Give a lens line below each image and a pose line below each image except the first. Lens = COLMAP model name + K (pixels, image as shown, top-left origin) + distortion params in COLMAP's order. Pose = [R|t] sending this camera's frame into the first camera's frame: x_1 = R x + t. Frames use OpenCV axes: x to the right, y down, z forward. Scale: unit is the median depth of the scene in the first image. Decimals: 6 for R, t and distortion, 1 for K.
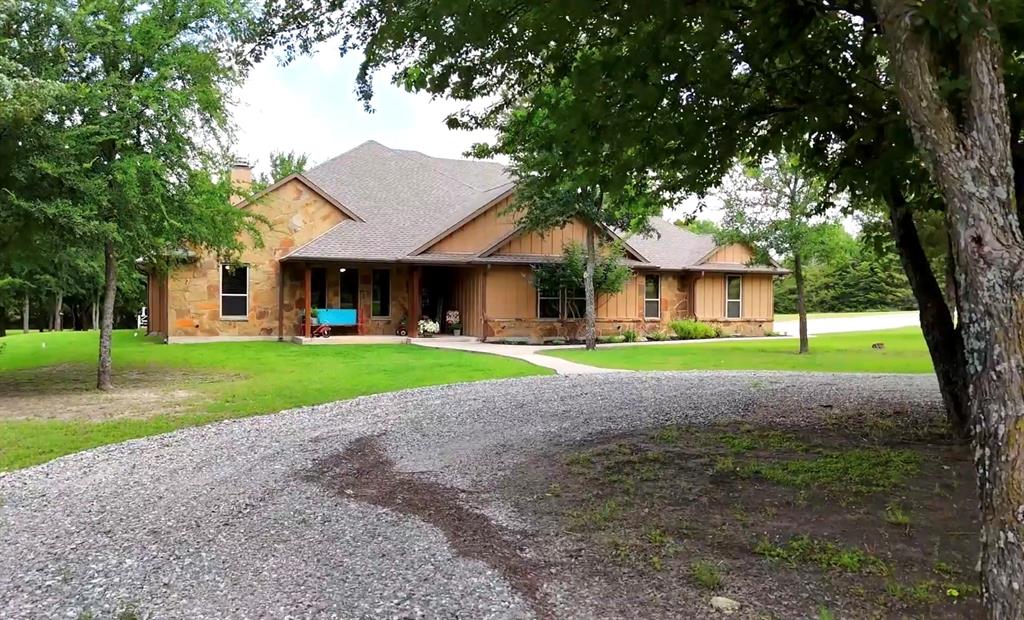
lens RADIAL K [[560.8, 0, 512.0], [0, 560.8, 310.0], [0, 0, 1]] dist [-0.000732, -0.000201]
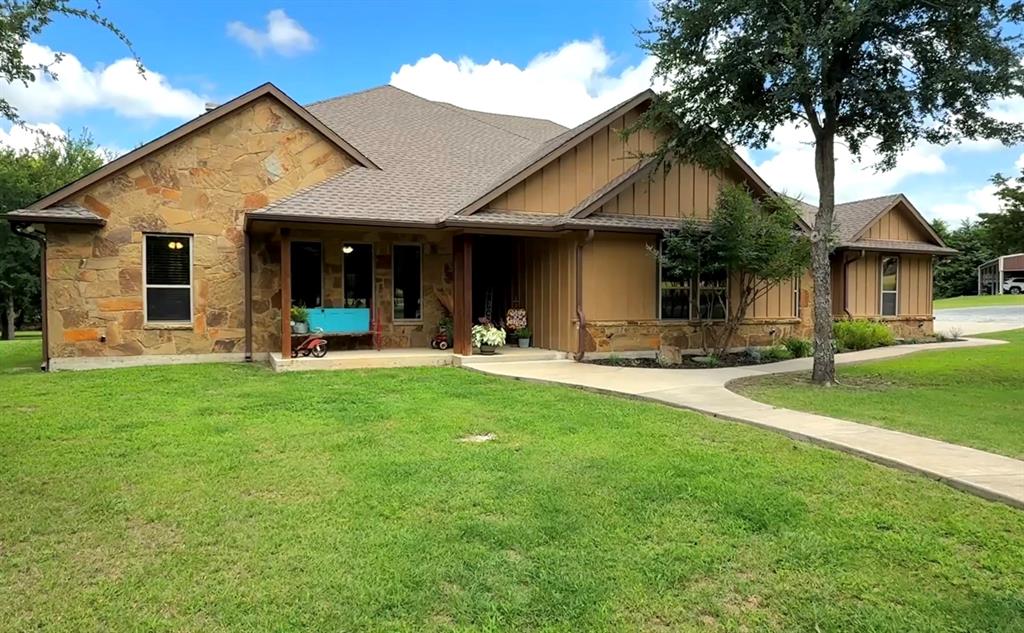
lens RADIAL K [[595.2, 0, 512.0], [0, 595.2, 316.5], [0, 0, 1]] dist [-0.021761, 0.000100]
pose [[0.999182, -0.008920, -0.039435, -0.097541], [0.009461, 0.999863, 0.013569, 0.000353], [0.039309, -0.013931, 0.999130, 0.361396]]
